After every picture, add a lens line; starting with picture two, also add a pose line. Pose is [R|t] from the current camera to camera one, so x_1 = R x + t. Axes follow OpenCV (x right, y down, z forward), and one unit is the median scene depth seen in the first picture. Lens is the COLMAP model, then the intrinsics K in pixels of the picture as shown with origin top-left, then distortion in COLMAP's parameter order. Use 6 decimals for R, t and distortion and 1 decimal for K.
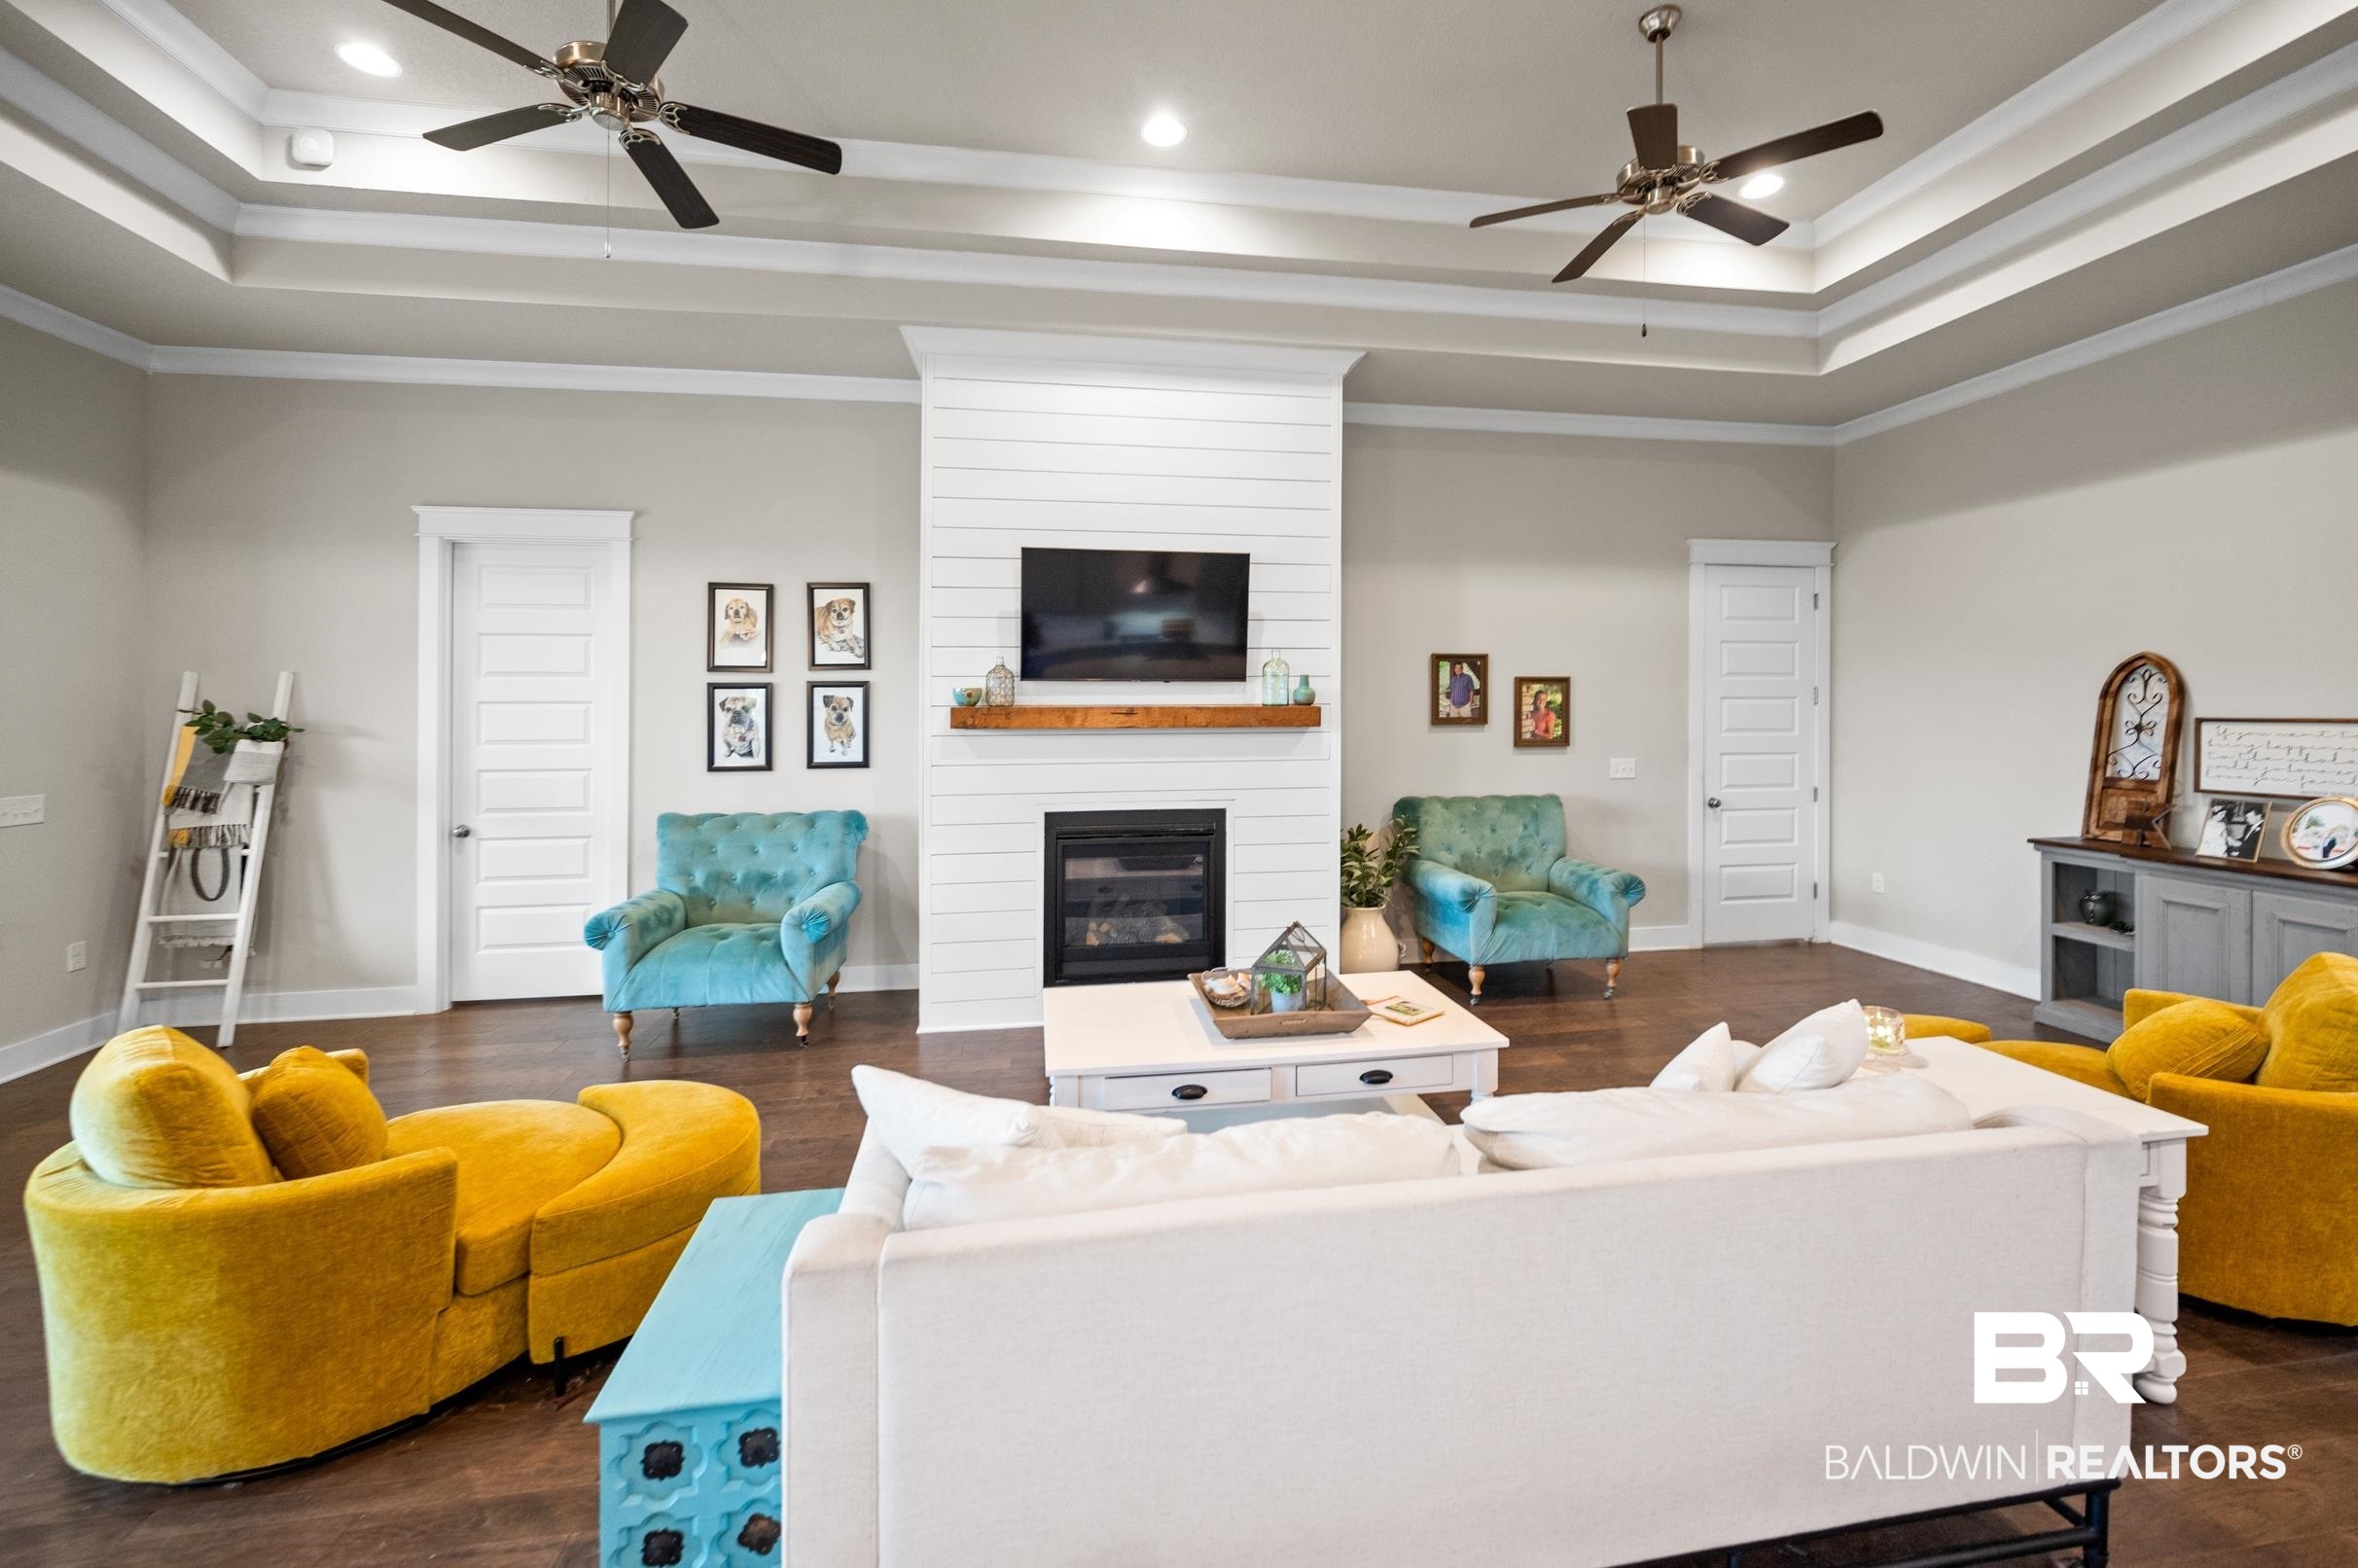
lens RADIAL K [[964.0, 0, 1182.5], [0, 964.0, 709.3], [0, 0, 1]] dist [-0.001170, -0.000059]
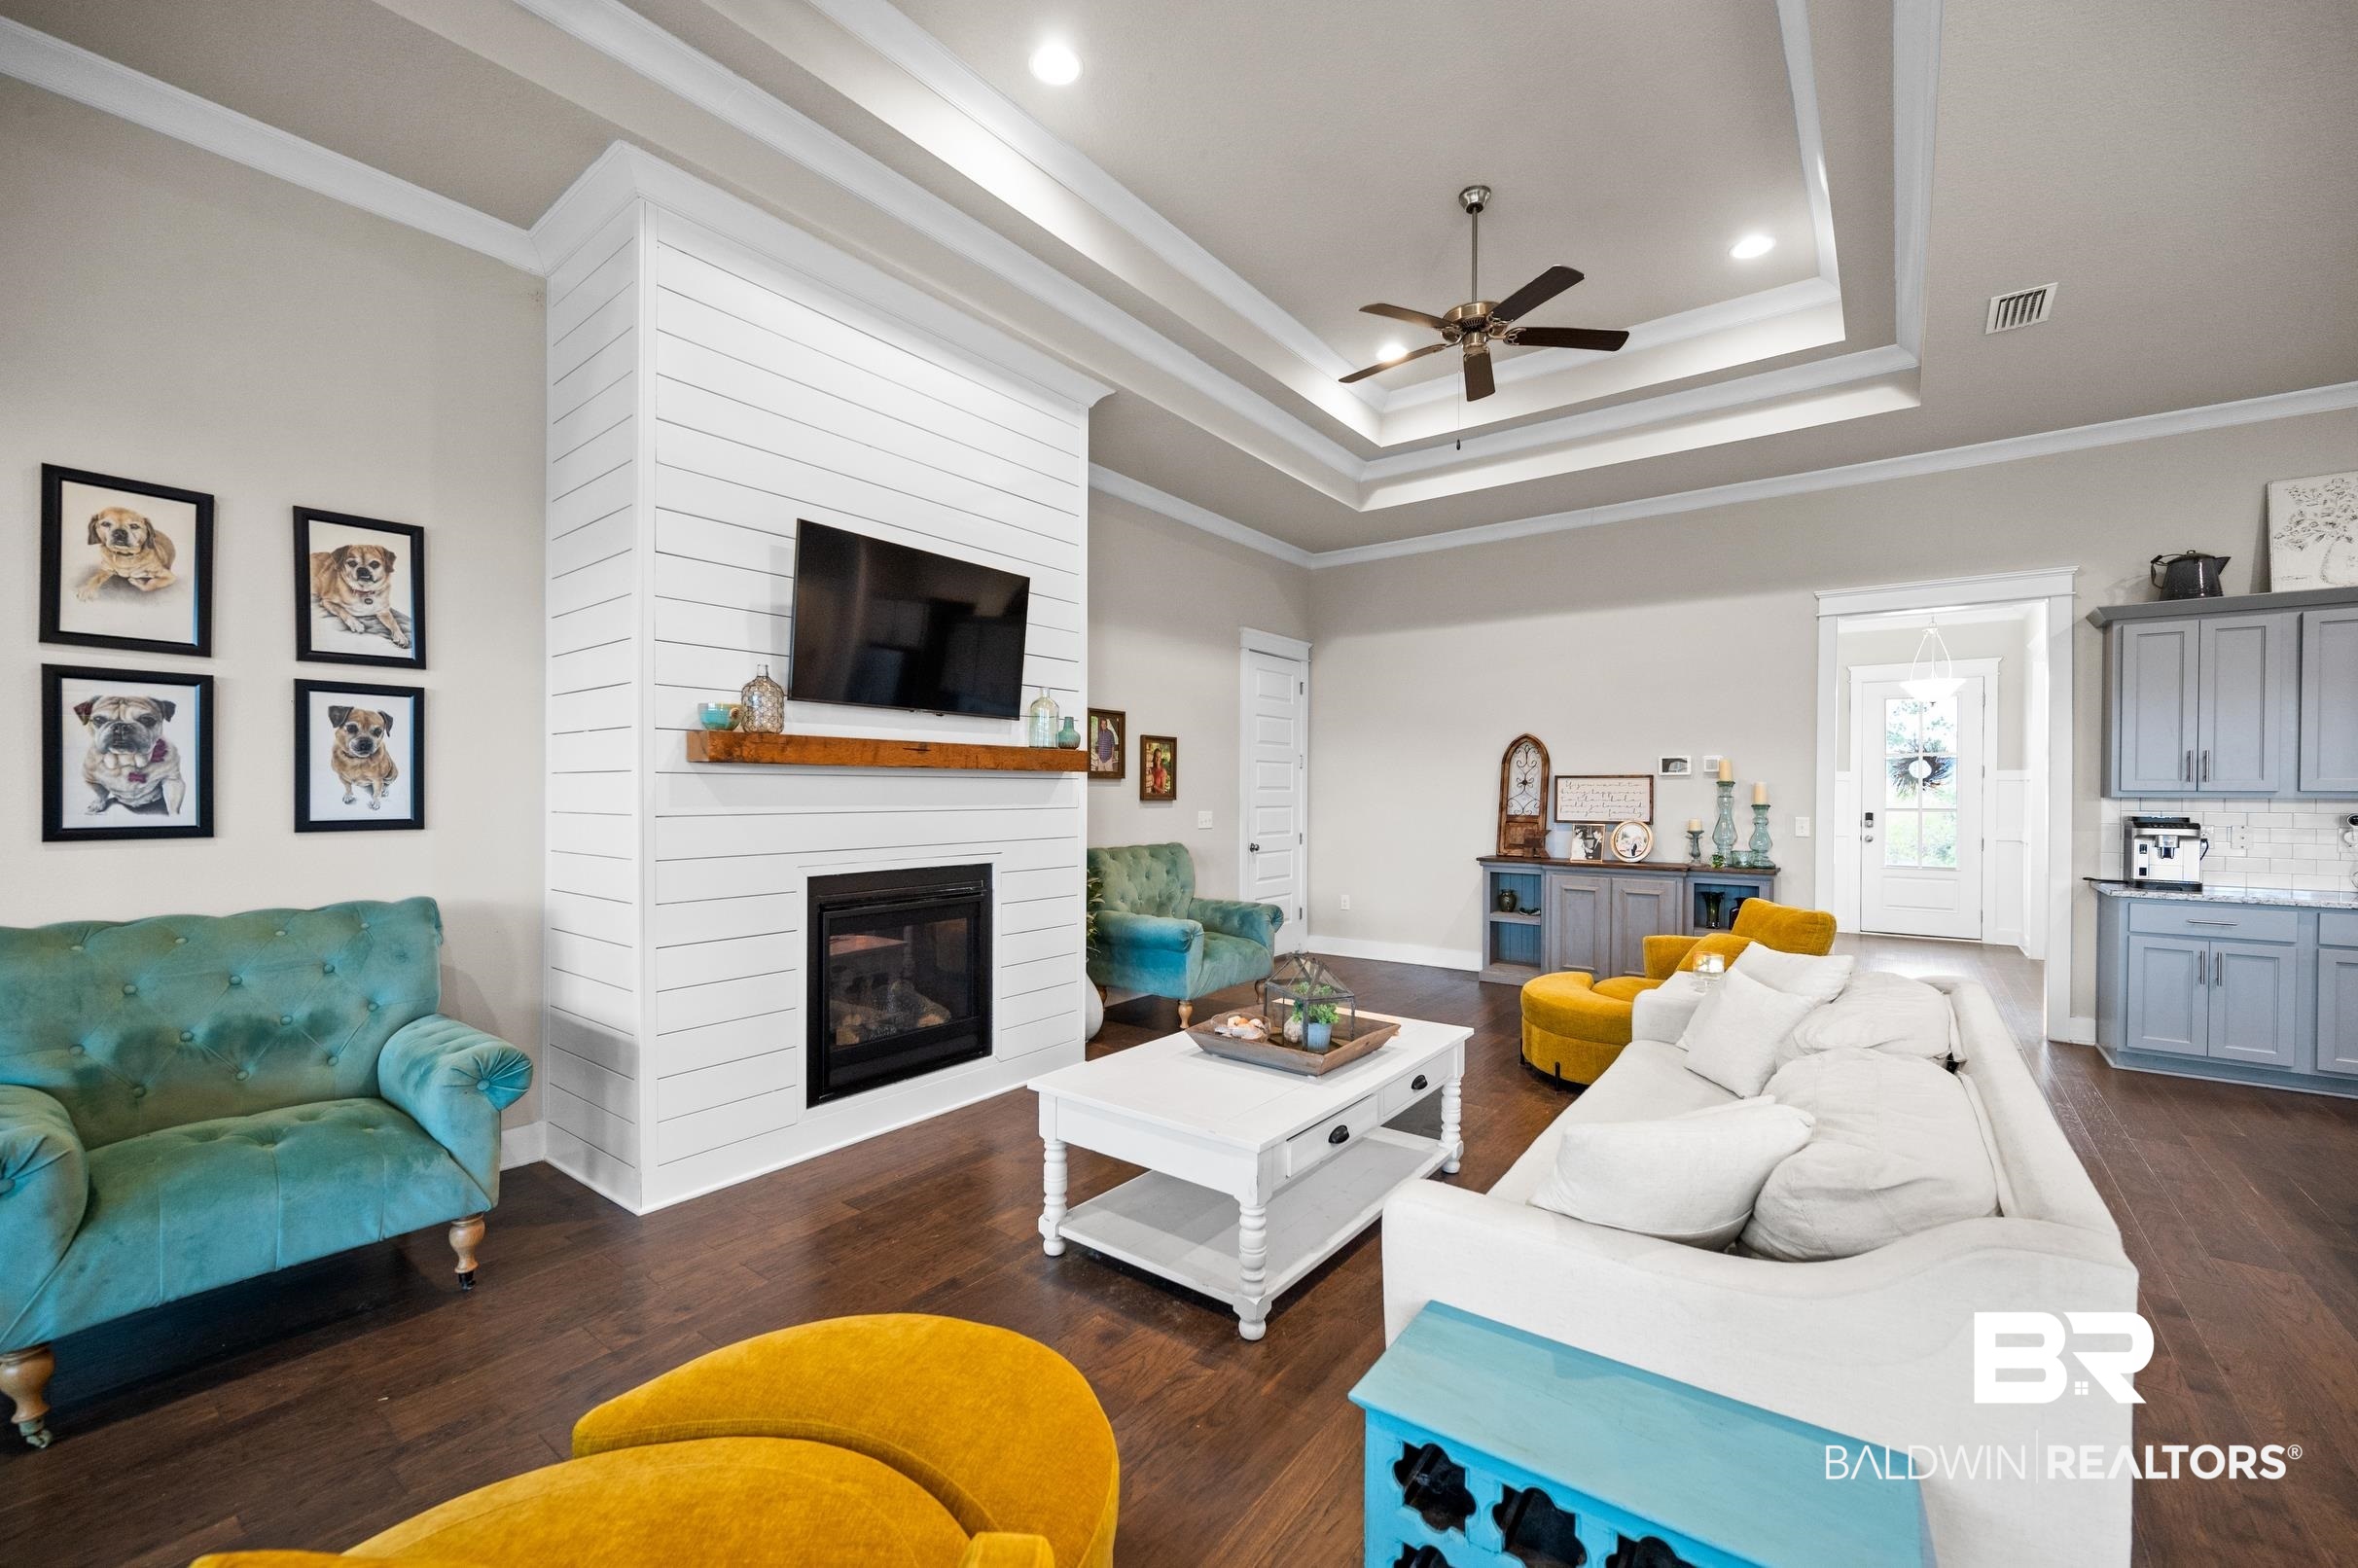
lens RADIAL K [[950.0, 0, 1174.3], [0, 950.0, 802.0], [0, 0, 1]] dist [0.001330, 0.000031]
pose [[0.728995, -0.001059, 0.684518, -0.428633], [-0.008020, 0.999917, 0.010088, 0.036672], [-0.684472, -0.012844, 0.728926, 0.250898]]
